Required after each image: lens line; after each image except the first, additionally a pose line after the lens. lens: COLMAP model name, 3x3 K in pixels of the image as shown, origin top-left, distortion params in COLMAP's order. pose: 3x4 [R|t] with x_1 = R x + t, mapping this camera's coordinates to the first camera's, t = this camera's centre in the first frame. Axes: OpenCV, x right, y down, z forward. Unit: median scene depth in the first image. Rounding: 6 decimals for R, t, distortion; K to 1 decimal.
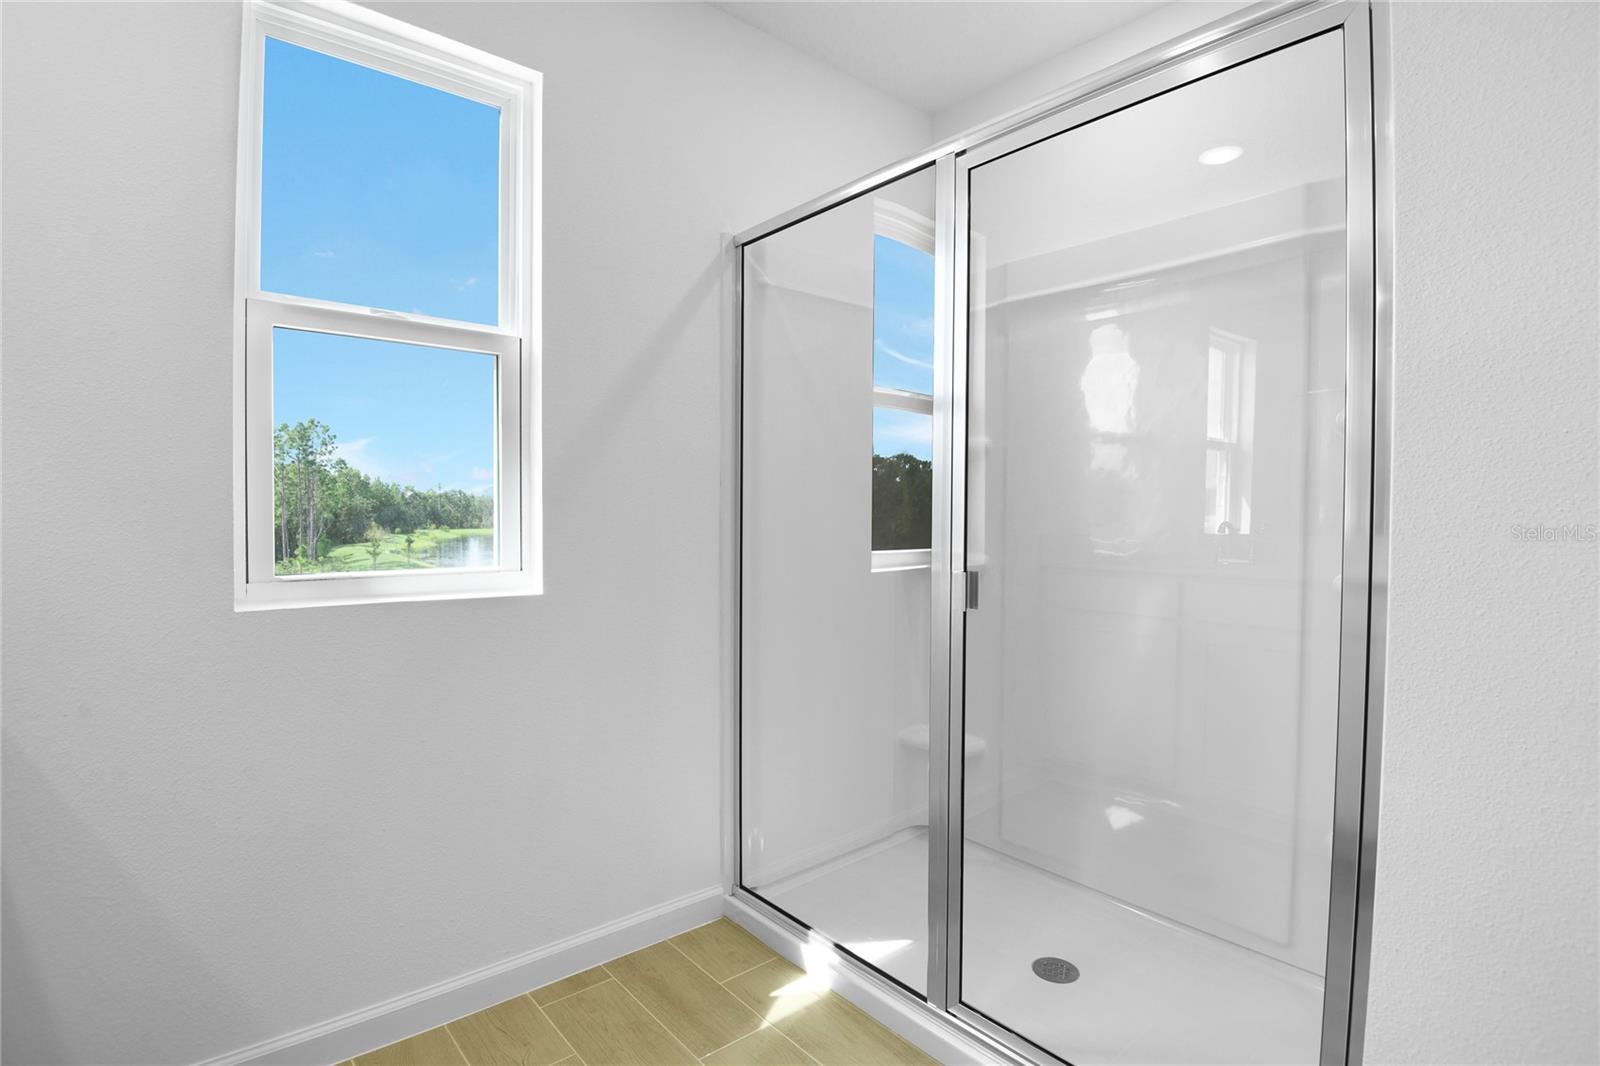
lens RADIAL K [[775.0, 0, 799.0], [0, 775.0, 529.3], [0, 0, 1]] dist [-0.013766, -0.018503]
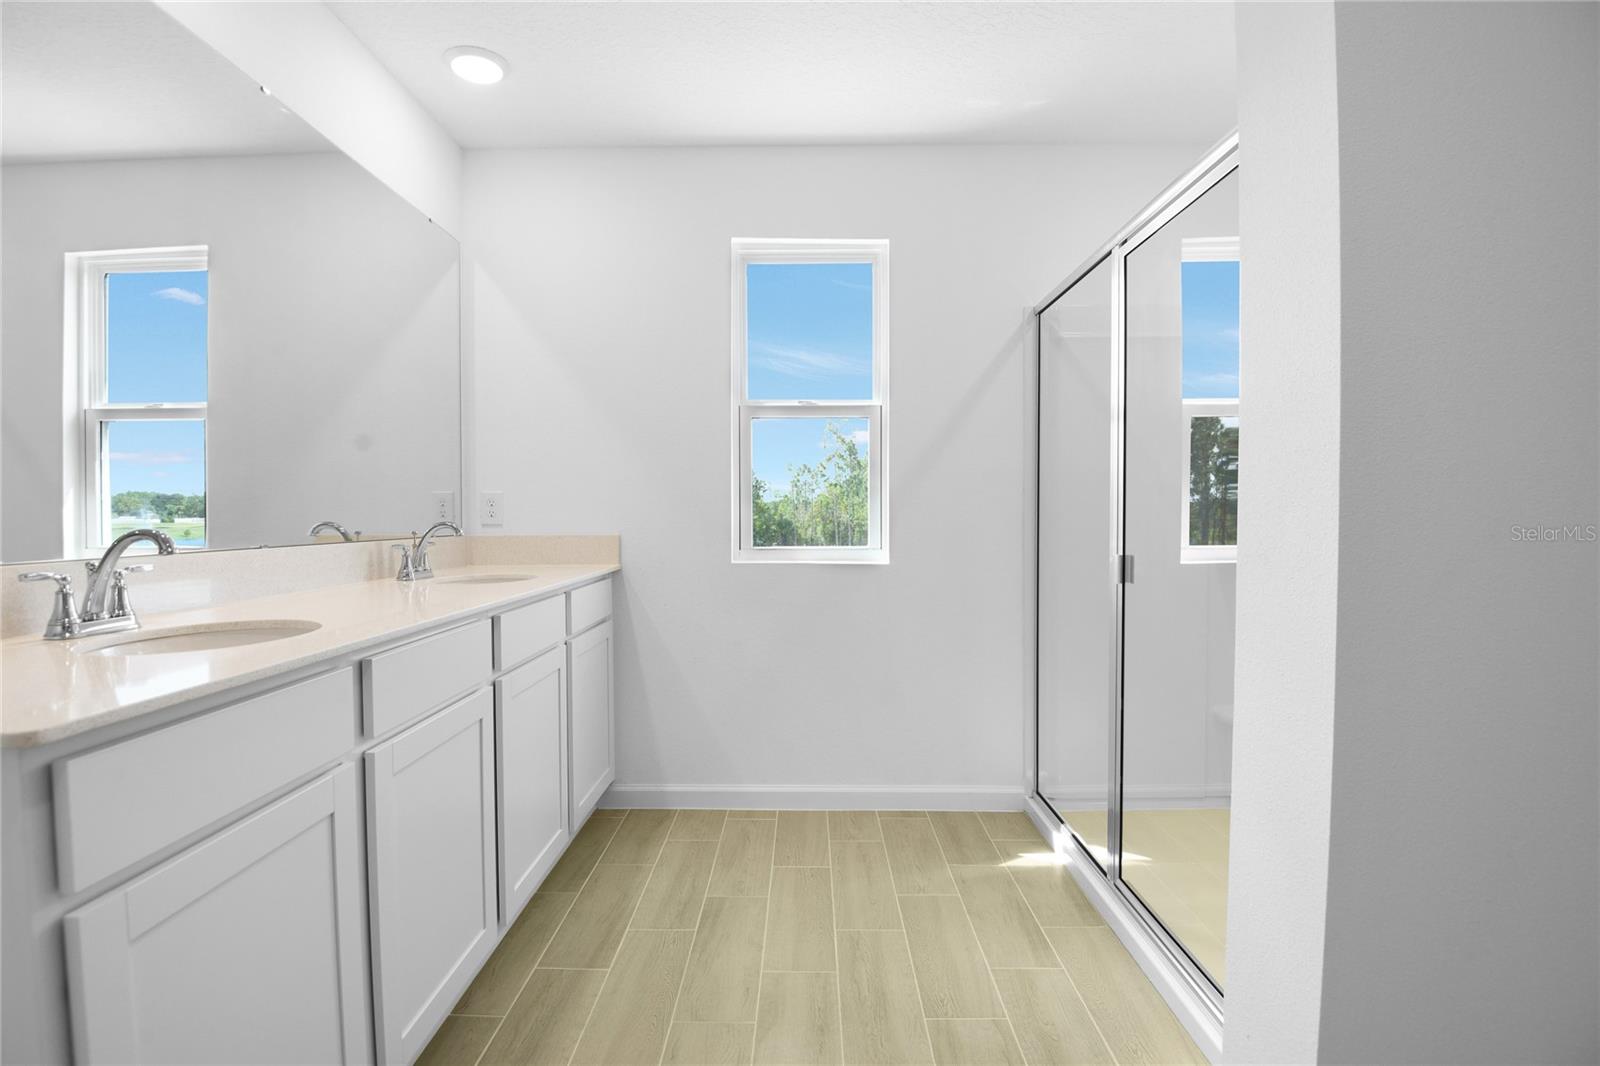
lens RADIAL K [[761.3, 0, 797.9], [0, 761.3, 529.6], [0, 0, 1]] dist [-0.014218, -0.022541]
pose [[0.751209, 0.006587, -0.660031, 0.553482], [-0.008775, 0.999961, -0.000008, 0.014076], [0.660006, 0.005798, 0.751238, -0.304086]]
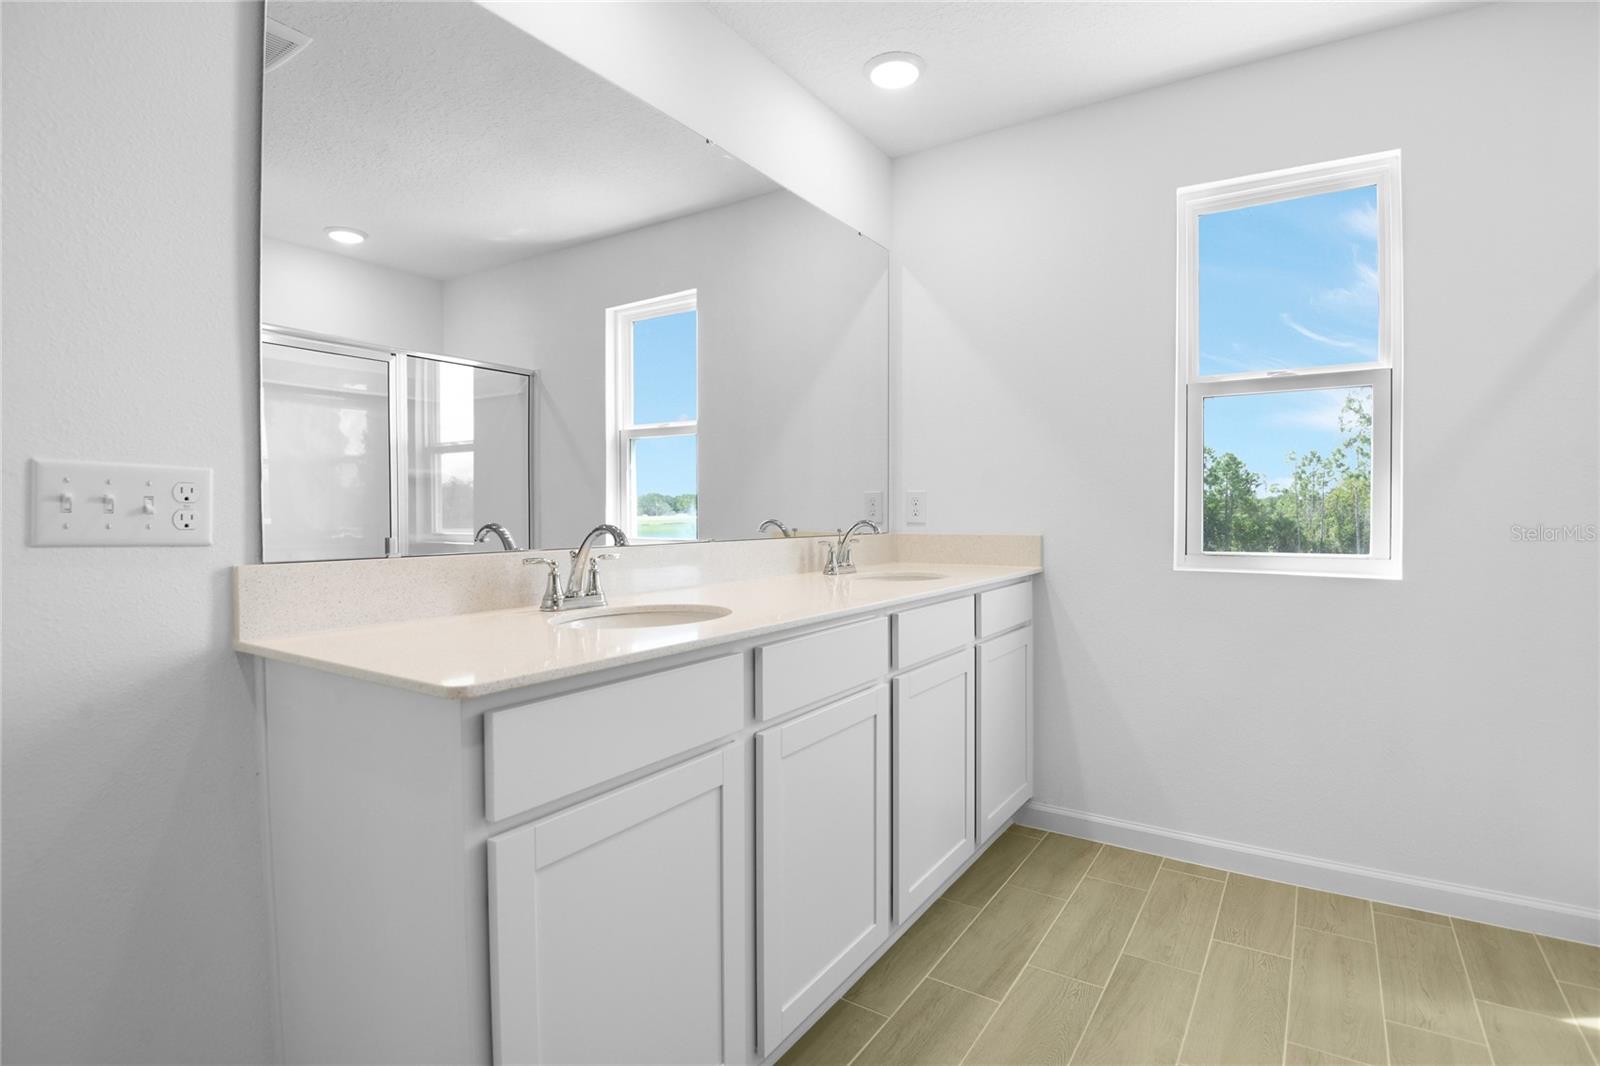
lens RADIAL K [[775.0, 0, 799.0], [0, 775.0, 529.3], [0, 0, 1]] dist [-0.013766, -0.018503]
pose [[0.265886, 0.013842, -0.963905, 0.546374], [-0.017993, 0.999794, 0.009394, 0.011863], [0.963836, 0.014845, 0.266081, -0.213513]]
